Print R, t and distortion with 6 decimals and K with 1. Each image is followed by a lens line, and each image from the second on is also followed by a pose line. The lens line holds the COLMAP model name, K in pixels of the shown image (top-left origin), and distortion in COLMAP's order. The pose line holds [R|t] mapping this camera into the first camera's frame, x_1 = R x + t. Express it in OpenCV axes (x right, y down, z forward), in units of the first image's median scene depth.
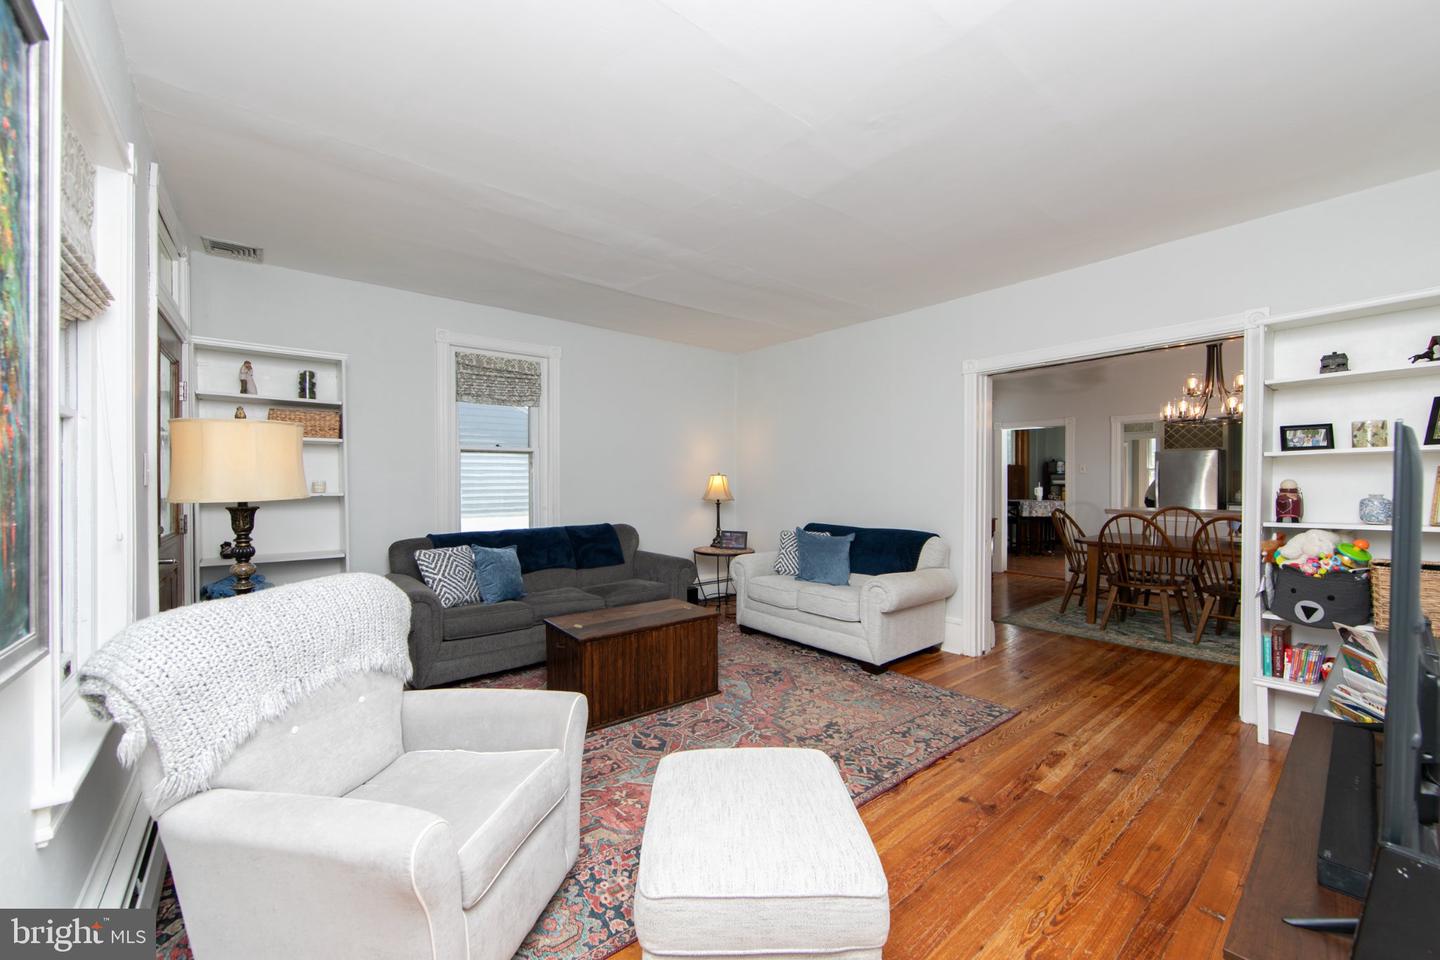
lens RADIAL K [[563.1, 0, 747.6], [0, 563.1, 479.8], [0, 0, 1]] dist [-0.006942, 0.000140]
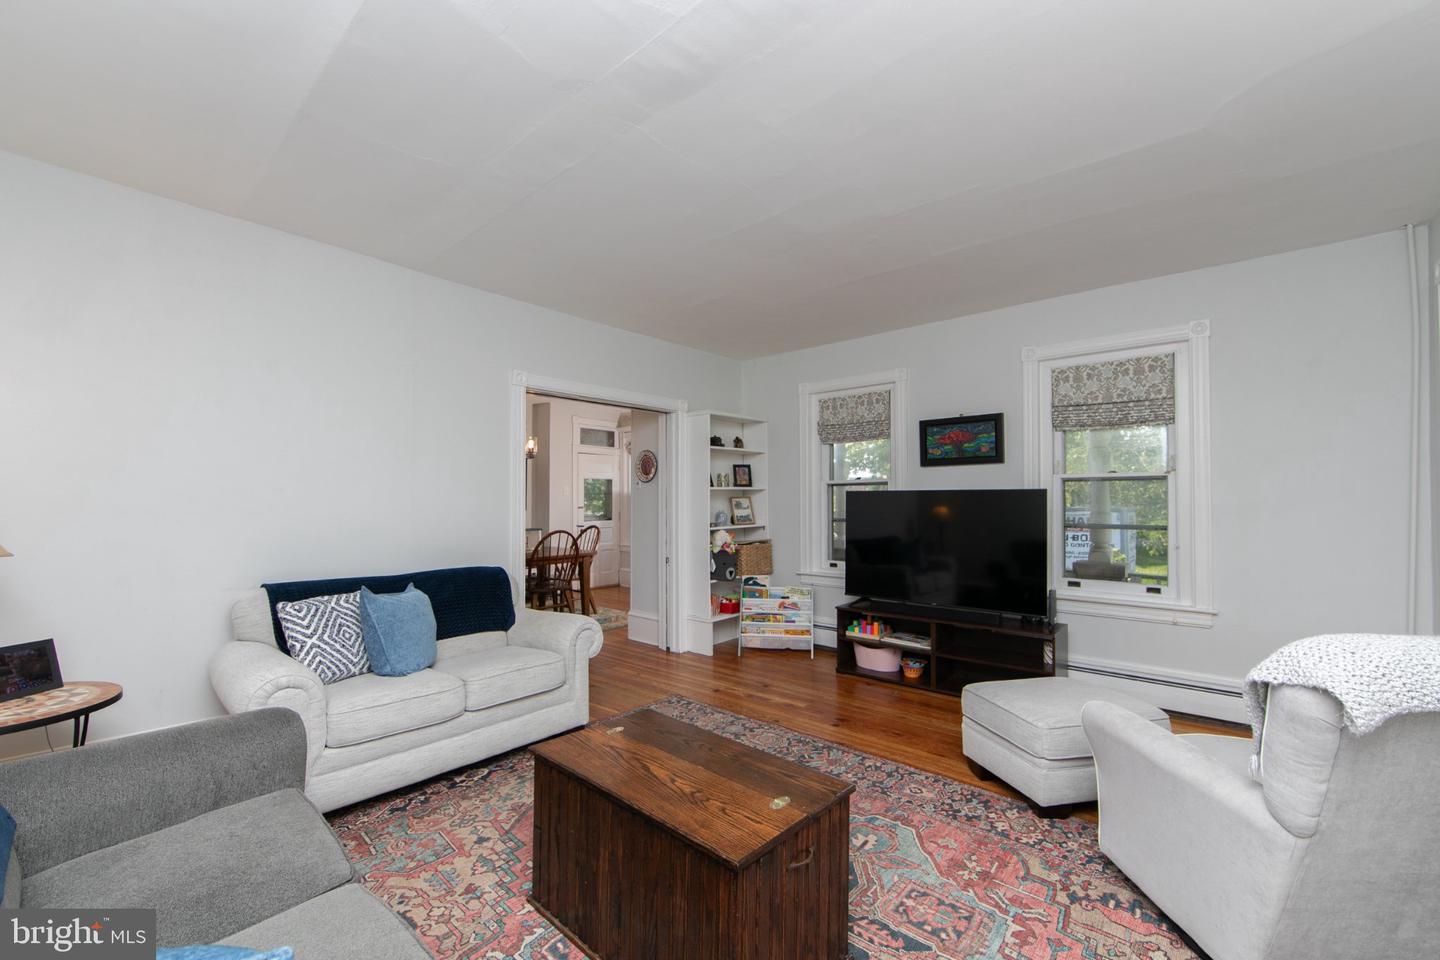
lens RADIAL K [[571.2, 0, 720.0], [0, 571.2, 480.0], [0, 0, 1]] dist [-0.001769, 0.000624]
pose [[-0.122227, 0.039565, 0.991713, -0.811804], [-0.004639, 0.999171, -0.040434, 0.000989], [-0.992491, -0.009543, -0.121942, 1.135414]]
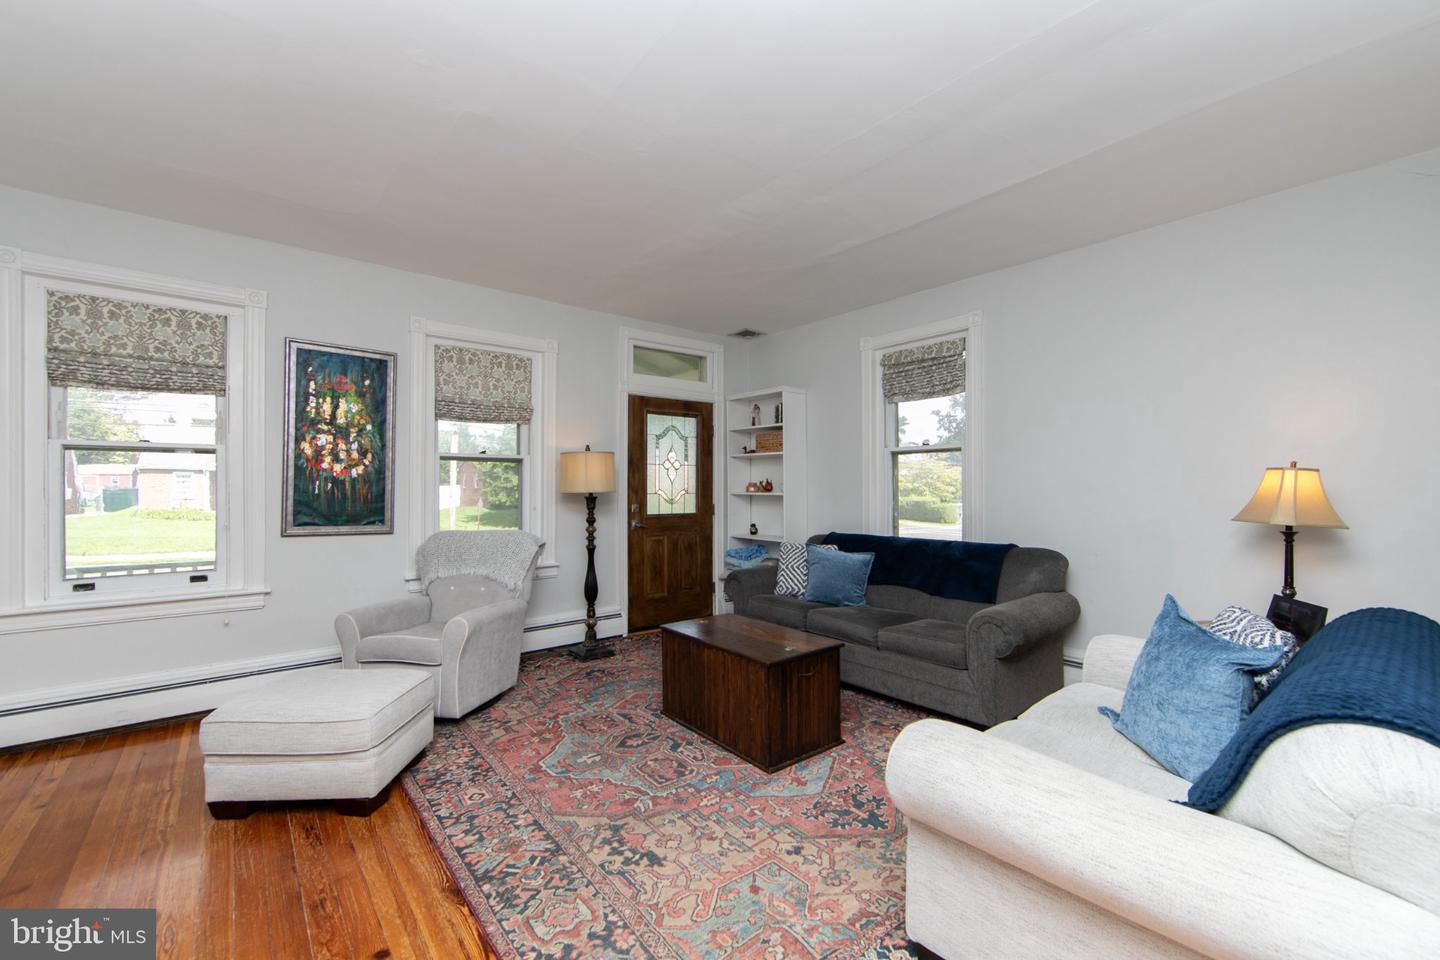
lens RADIAL K [[608.2, 0, 720.0], [0, 608.2, 480.0], [0, 0, 1]] dist [-0.002450, -0.000354]
pose [[-0.045441, -0.010925, -0.998907, 0.841945], [0.002899, 0.999935, -0.011068, 0.010170], [0.998963, -0.003399, -0.045407, 1.104319]]
